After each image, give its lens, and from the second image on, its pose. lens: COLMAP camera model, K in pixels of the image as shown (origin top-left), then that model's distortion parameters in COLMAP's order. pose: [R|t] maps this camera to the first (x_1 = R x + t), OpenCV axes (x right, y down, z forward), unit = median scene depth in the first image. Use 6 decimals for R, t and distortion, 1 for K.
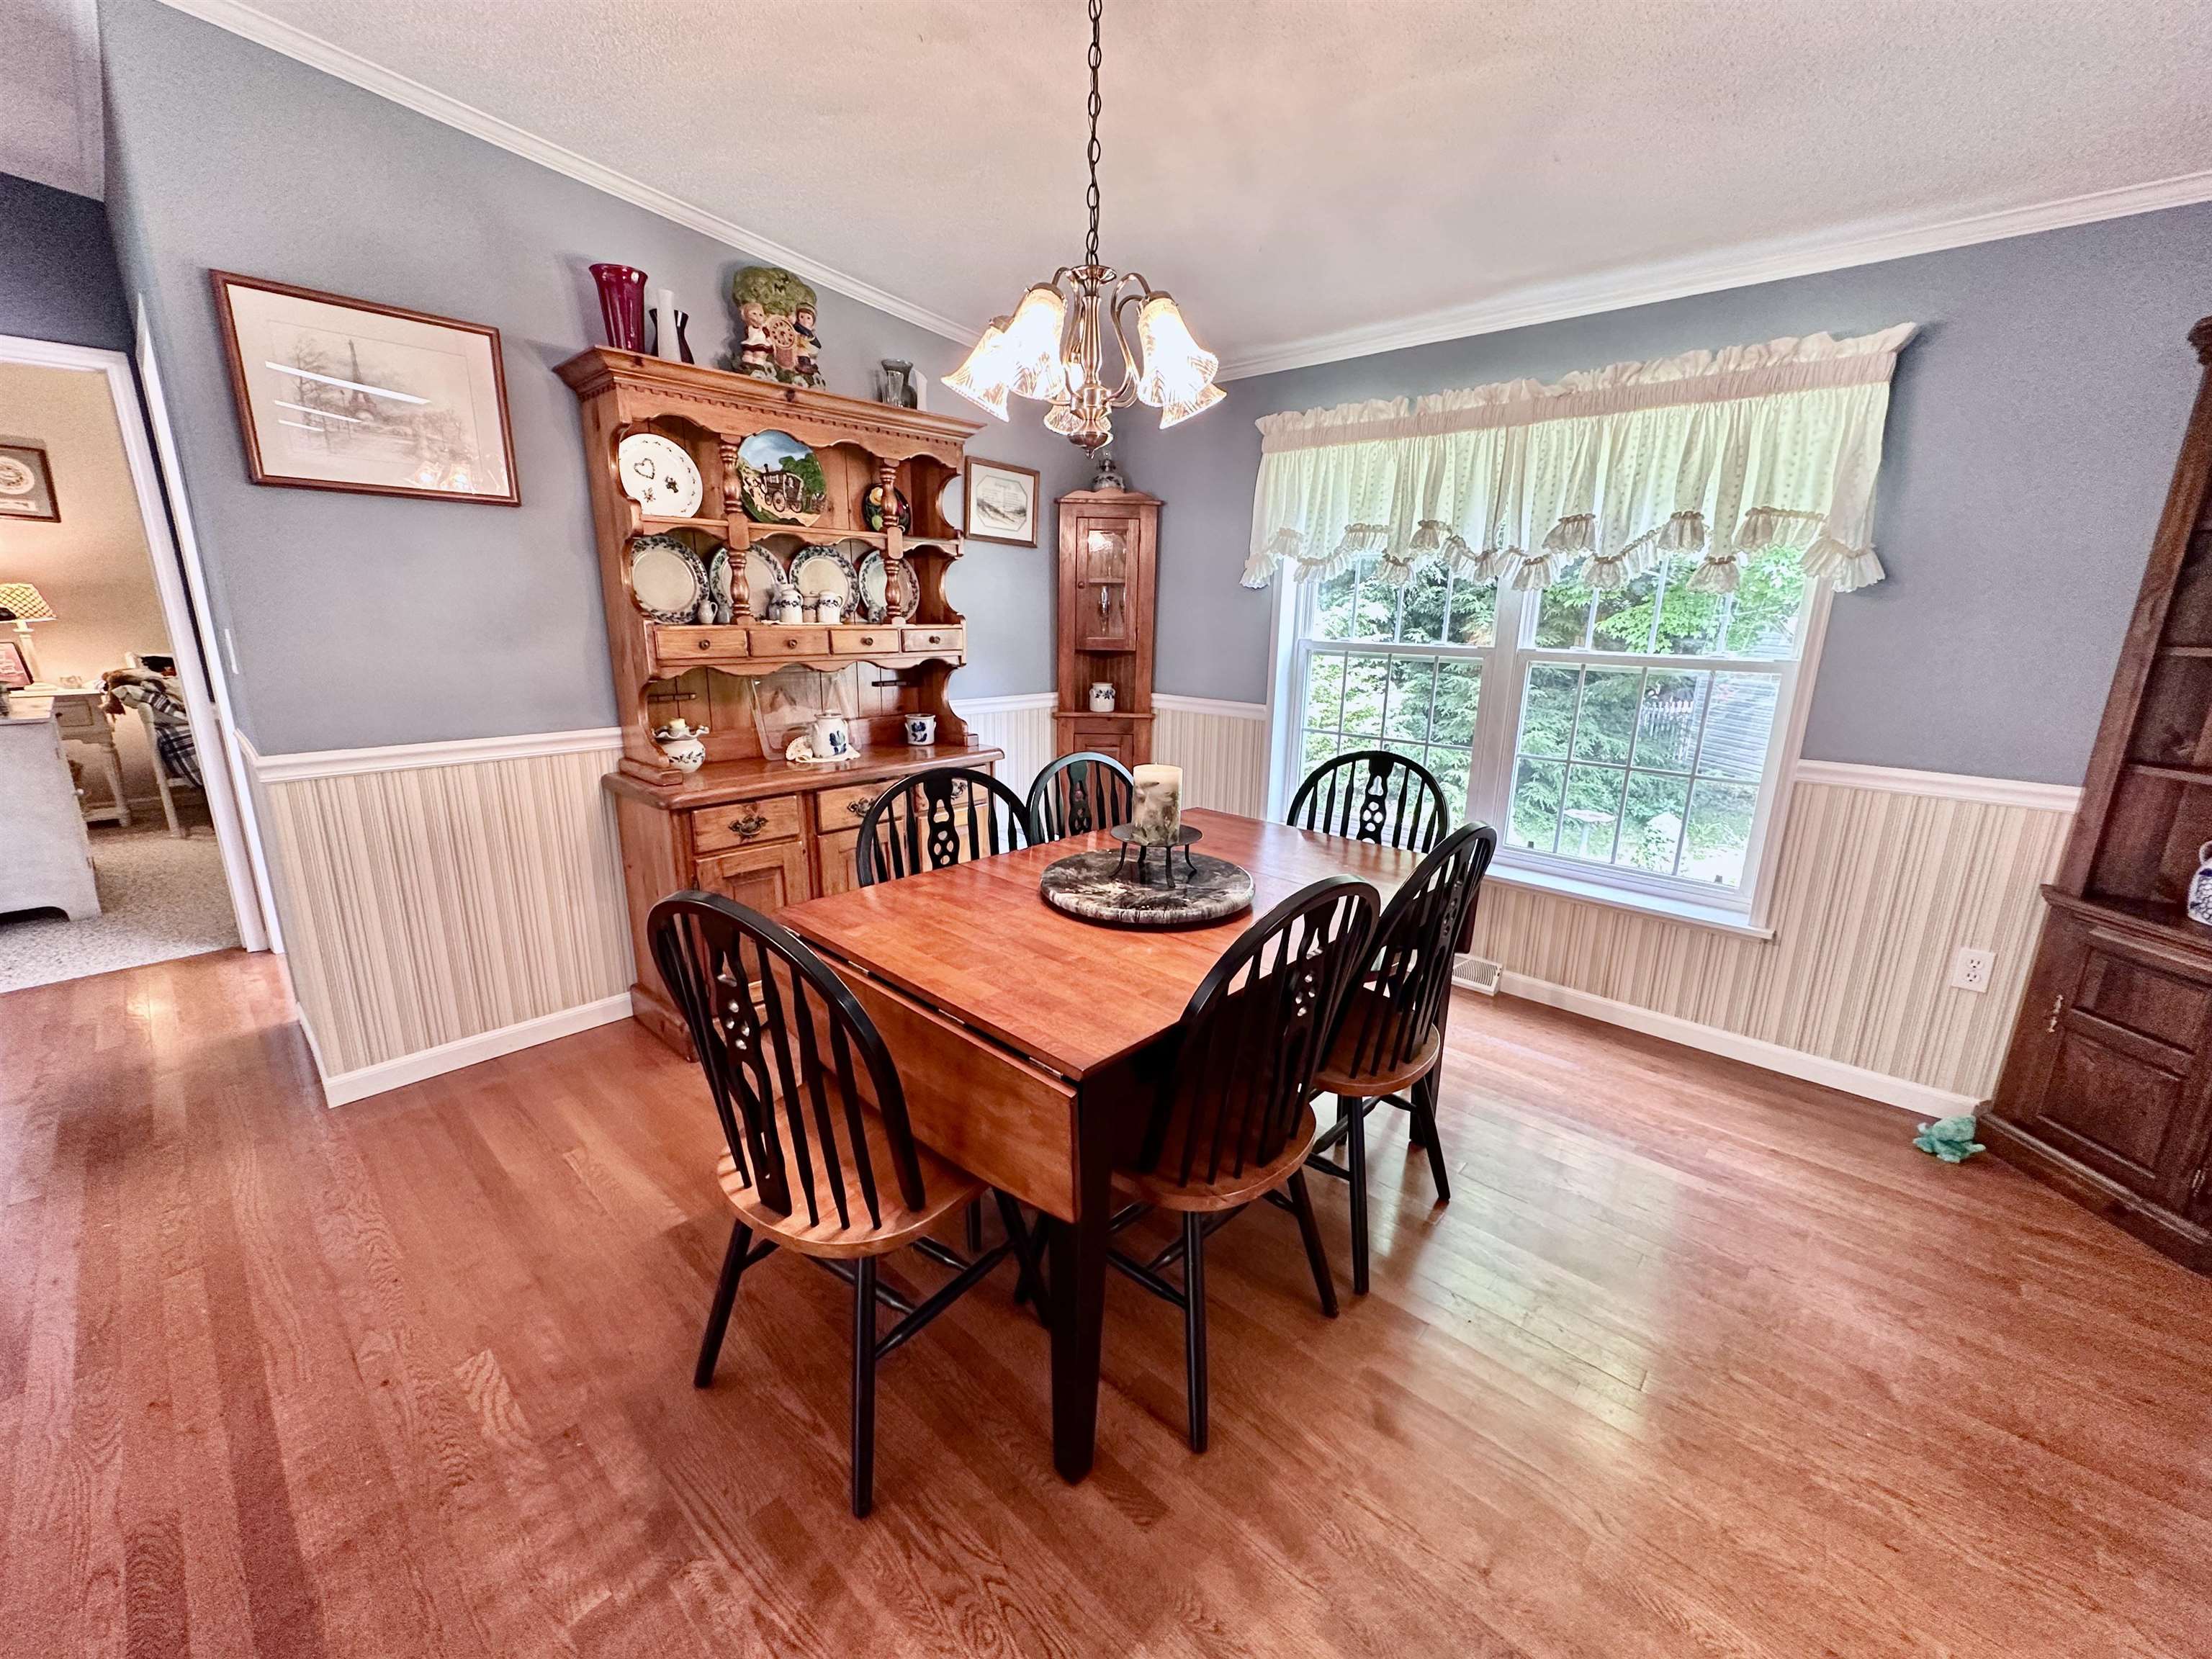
lens RADIAL K [[882.1, 0, 1104.4], [0, 882.1, 828.2], [0, 0, 1]] dist [-0.001551, 0.000667]
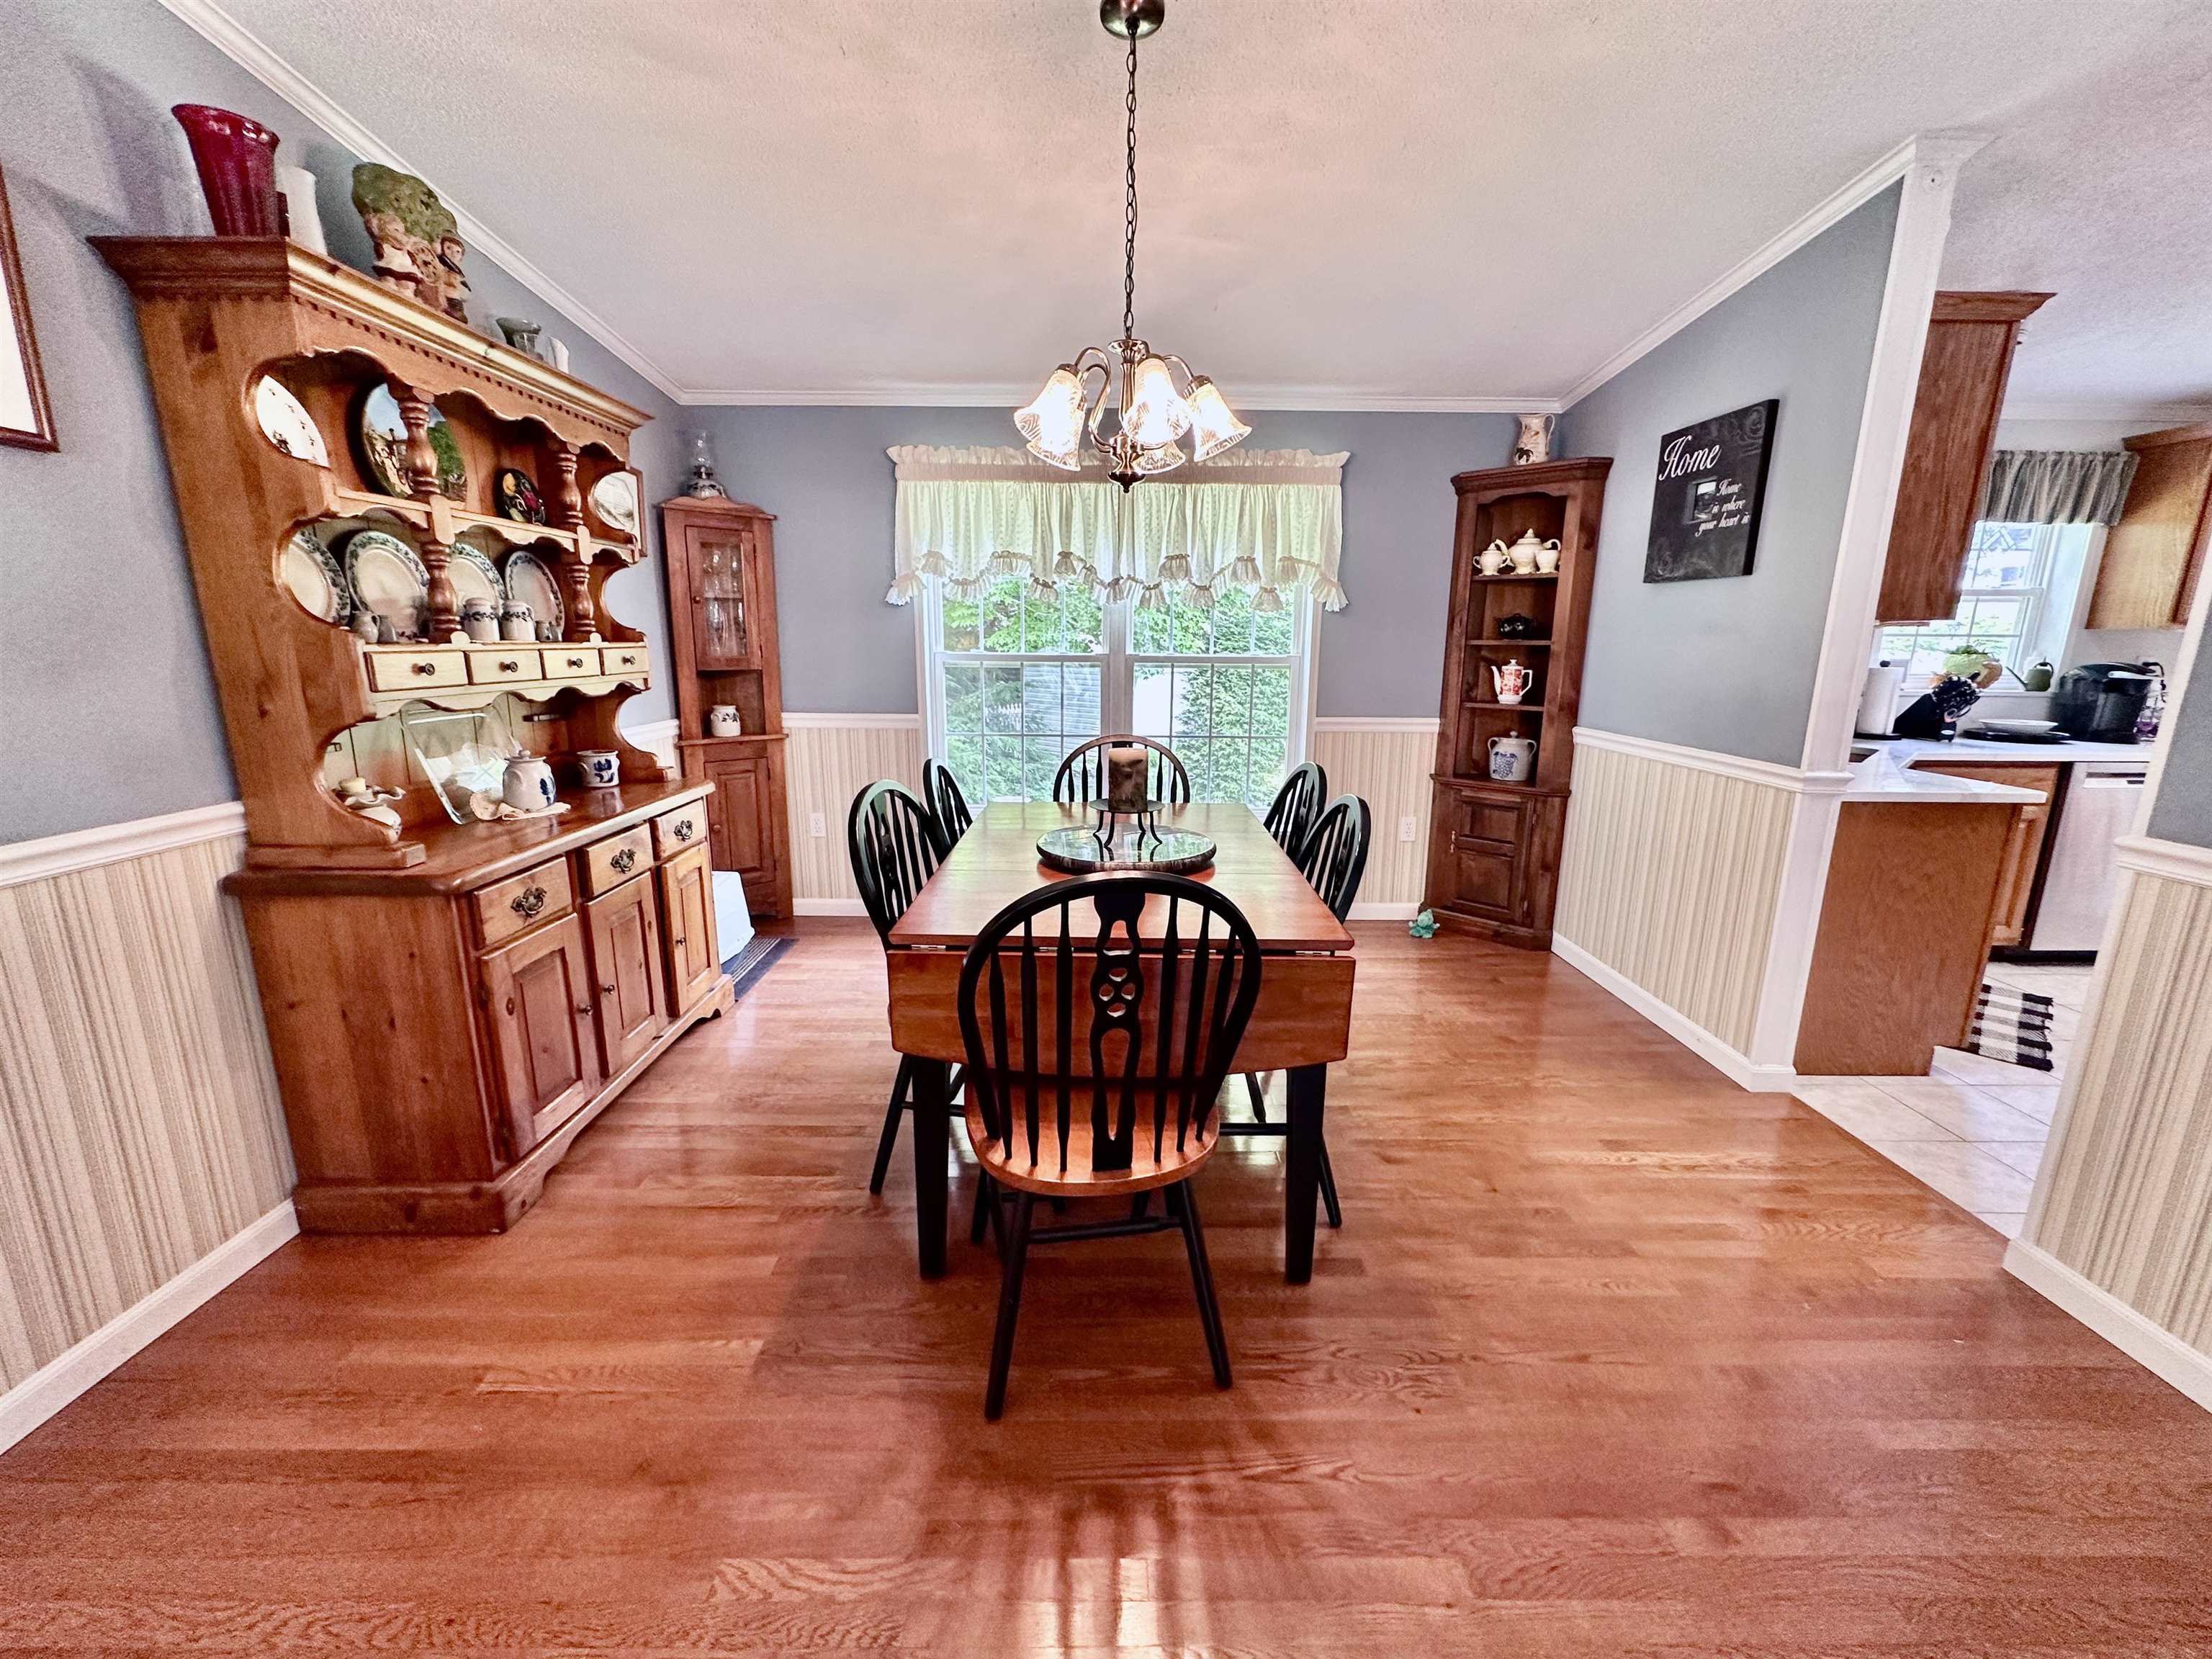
lens RADIAL K [[882.1, 0, 1105.8], [0, 882.1, 828.9], [0, 0, 1]] dist [-0.001551, 0.000667]
pose [[0.732064, -0.155224, 0.663315, -0.516092], [0.171431, 0.984336, 0.041147, -0.010621], [-0.659313, 0.083590, 0.747208, 0.084720]]
